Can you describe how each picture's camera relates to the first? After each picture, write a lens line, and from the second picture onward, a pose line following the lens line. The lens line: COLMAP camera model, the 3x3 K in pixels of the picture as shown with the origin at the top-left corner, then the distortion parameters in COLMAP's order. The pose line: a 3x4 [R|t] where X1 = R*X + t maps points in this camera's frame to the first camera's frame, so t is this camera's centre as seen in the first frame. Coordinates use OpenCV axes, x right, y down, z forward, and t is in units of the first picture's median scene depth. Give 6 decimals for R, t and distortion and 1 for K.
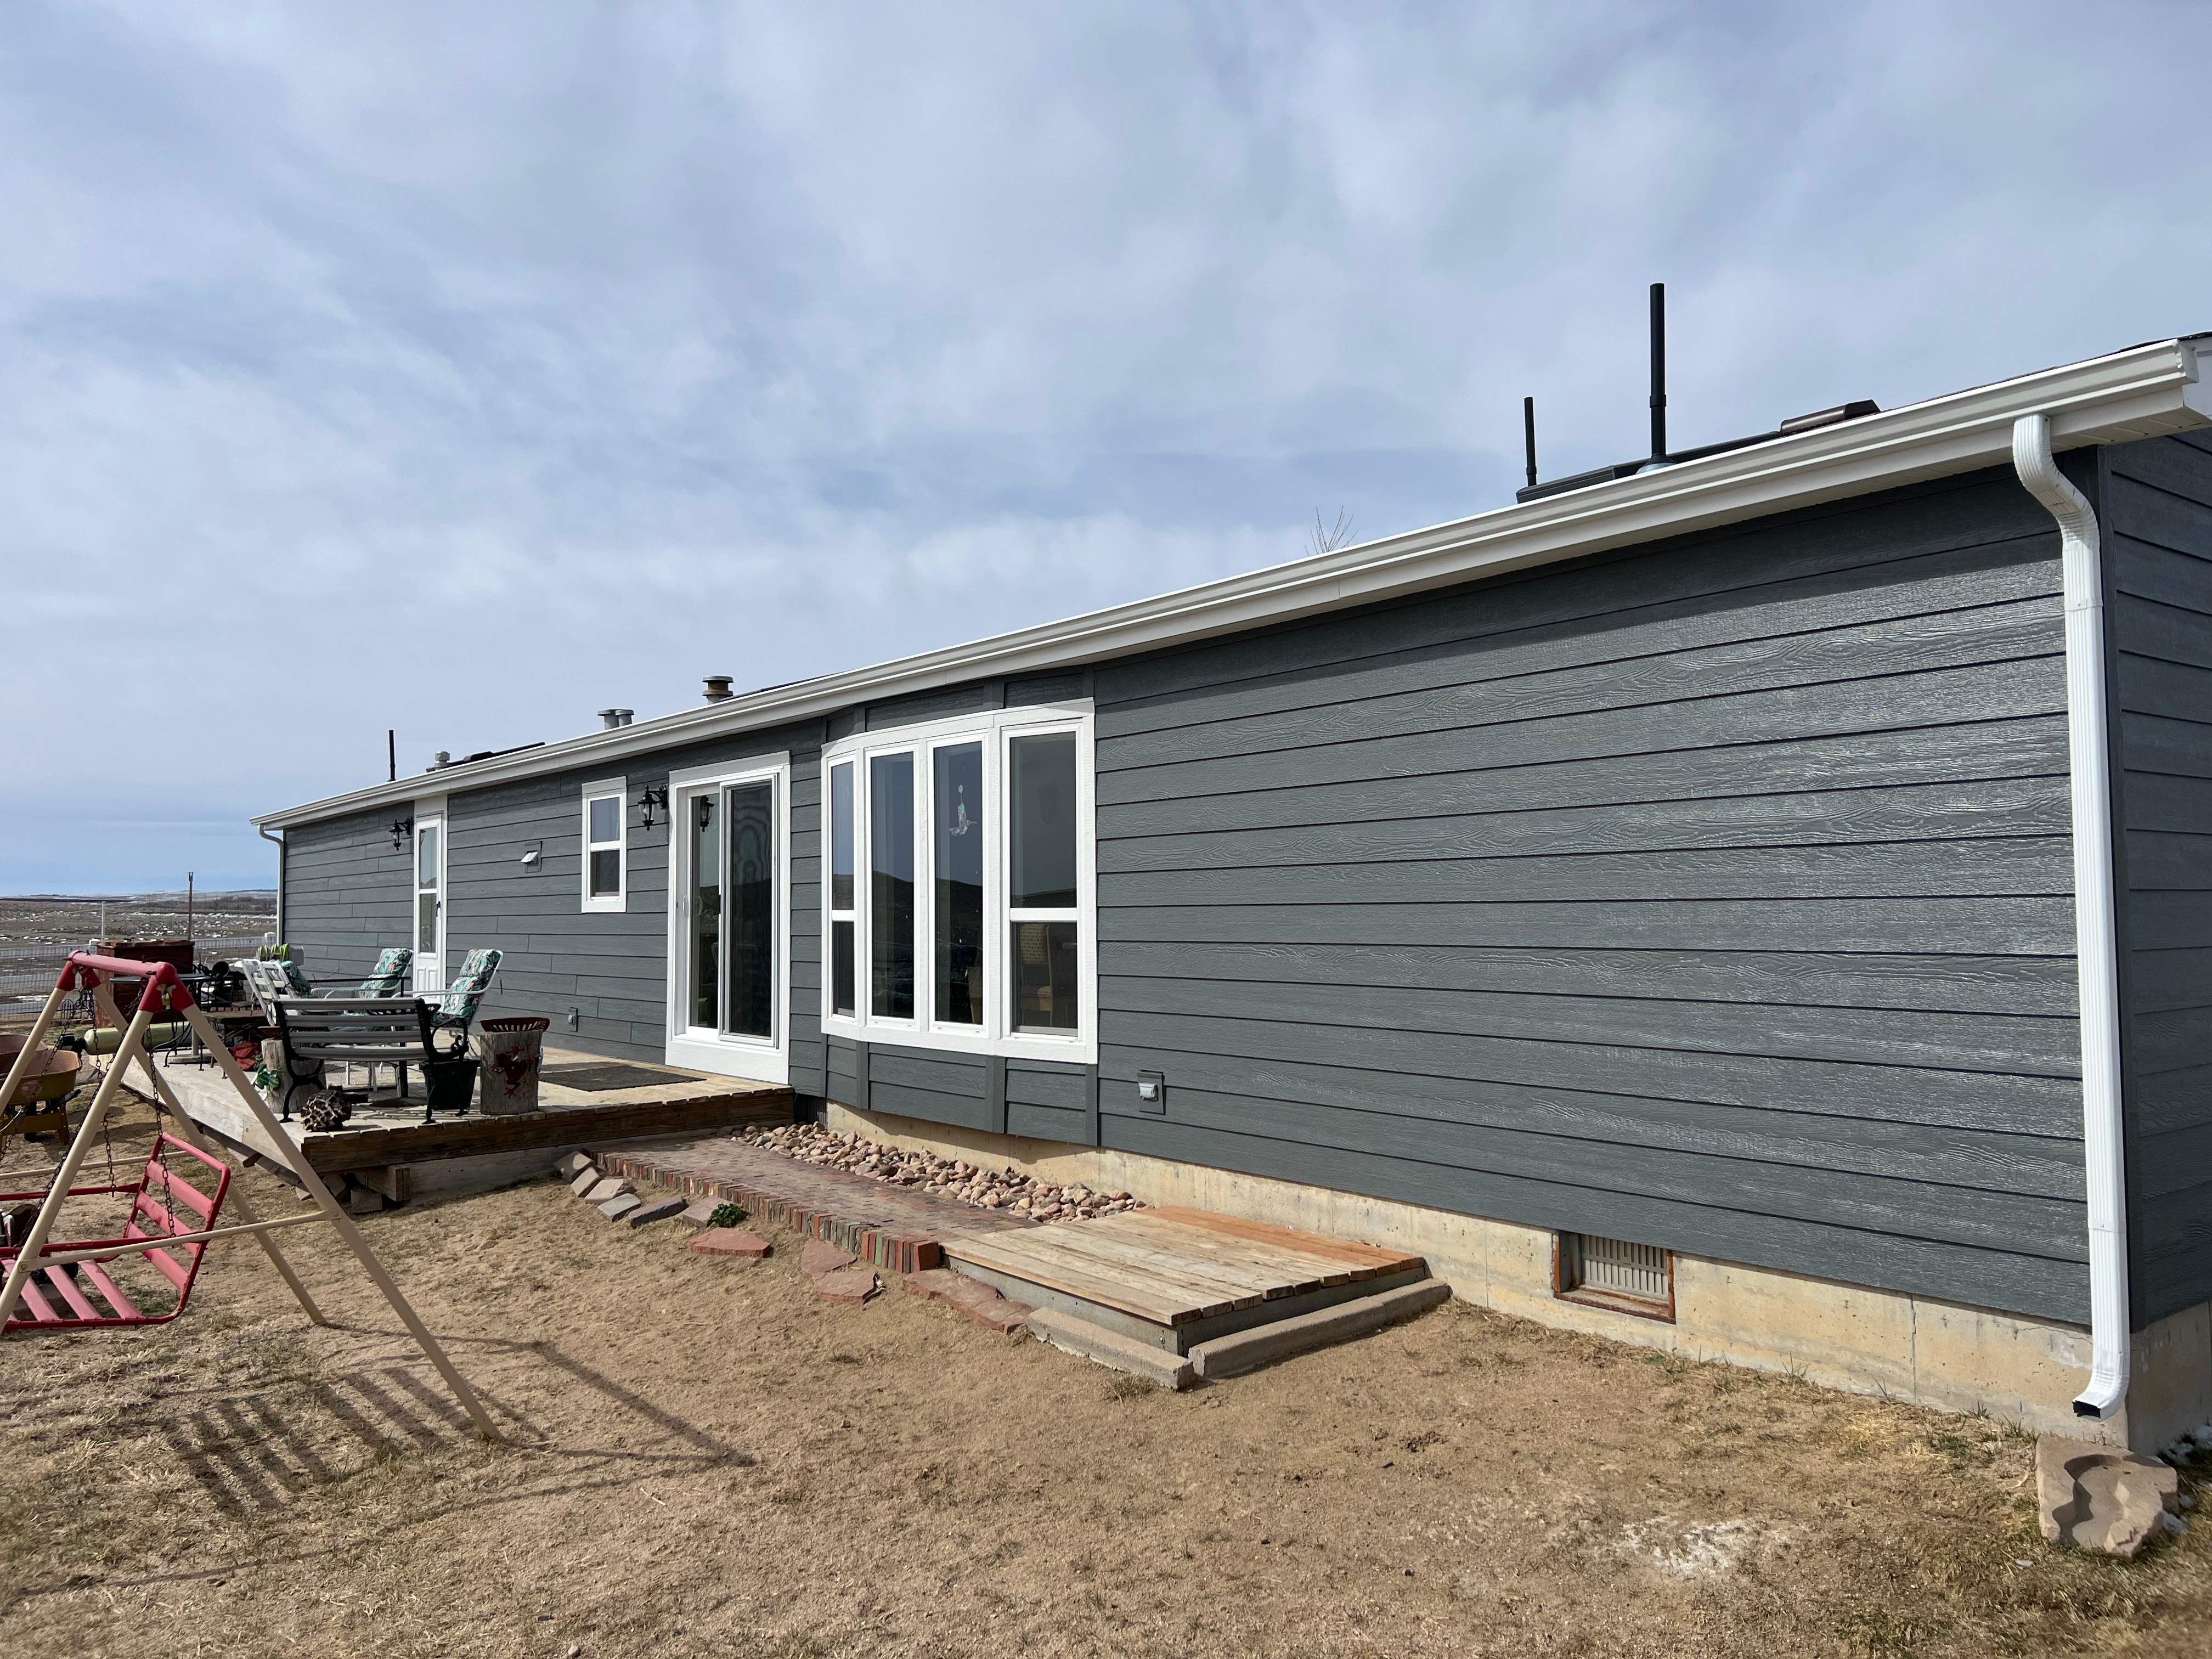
lens RADIAL K [[1645.7, 0, 1095.6], [0, 1645.7, 816.9], [0, 0, 1]] dist [0.054562, -0.056532]
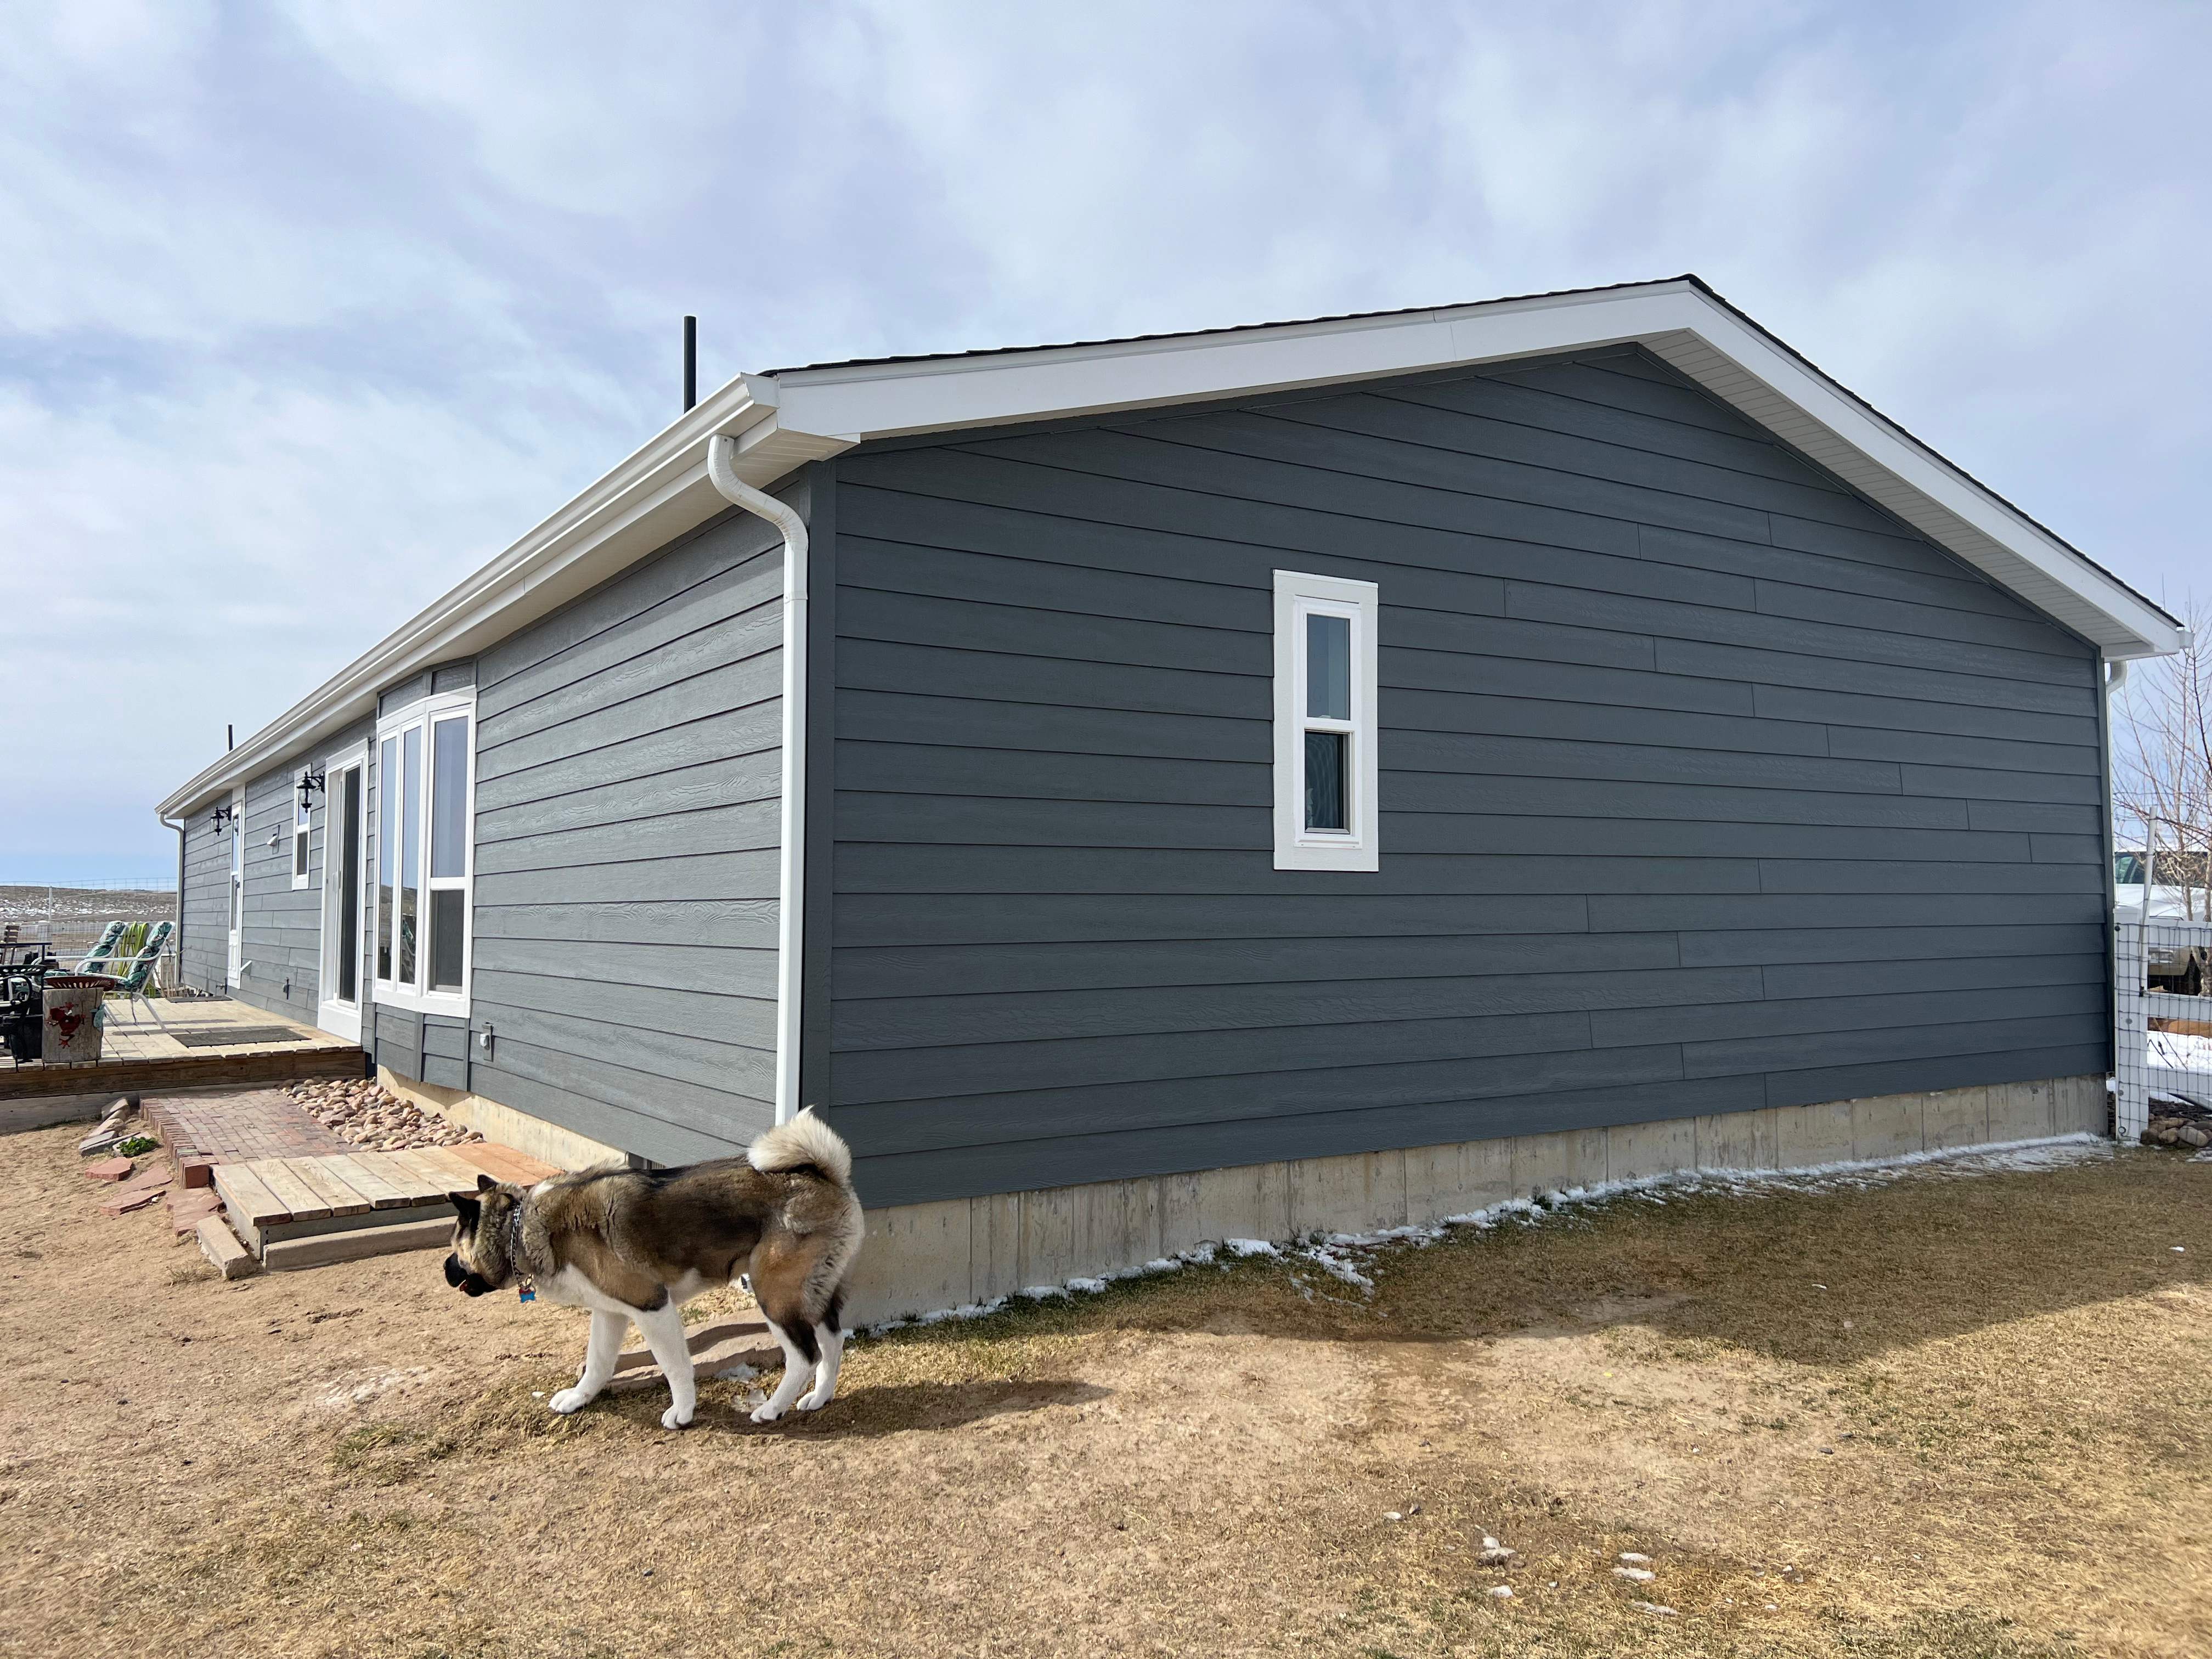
lens RADIAL K [[1645.7, 0, 1095.6], [0, 1645.7, 816.9], [0, 0, 1]] dist [0.054562, -0.056532]
pose [[0.996862, 0.002854, -0.079104, 0.558162], [-0.002849, 0.999996, 0.000180, 0.014469], [0.079104, 0.000046, 0.996866, -0.088157]]
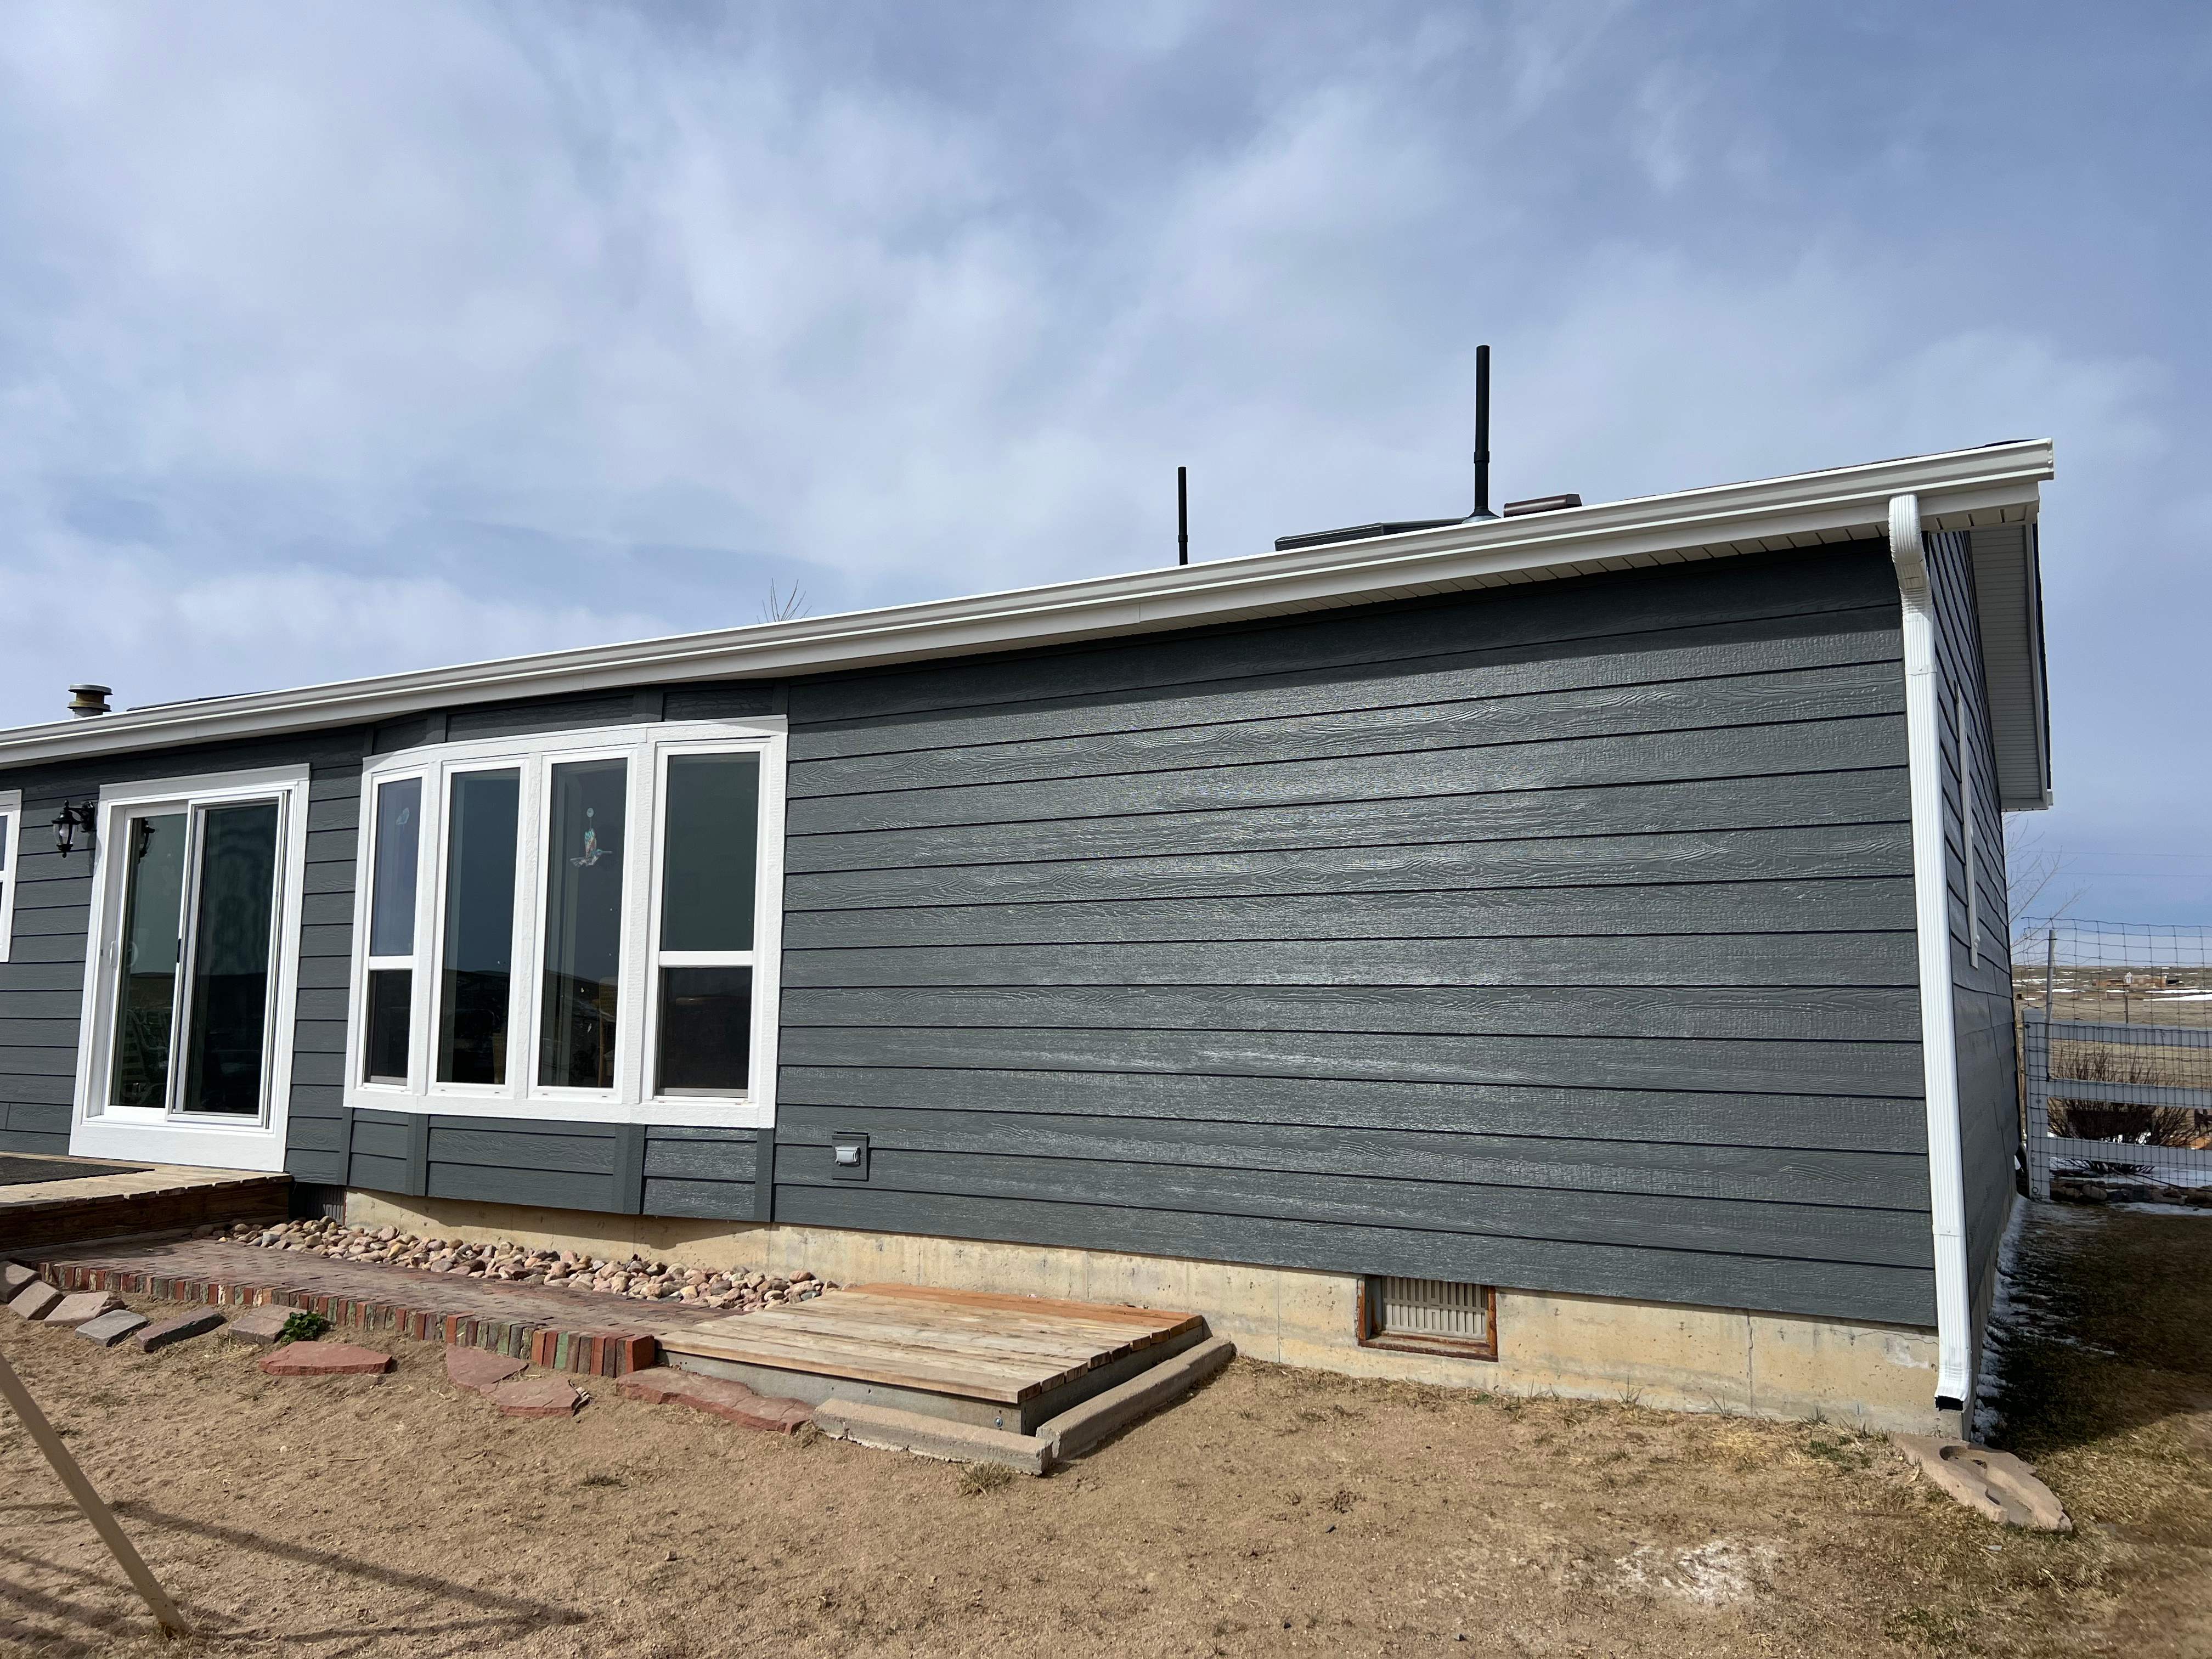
lens RADIAL K [[1645.7, 0, 1095.6], [0, 1645.7, 816.9], [0, 0, 1]] dist [0.054562, -0.056532]
pose [[0.919575, 0.061658, 0.388047, -0.213130], [-0.037686, 0.996898, -0.069096, 0.042668], [-0.391104, 0.048915, 0.919046, 0.121058]]
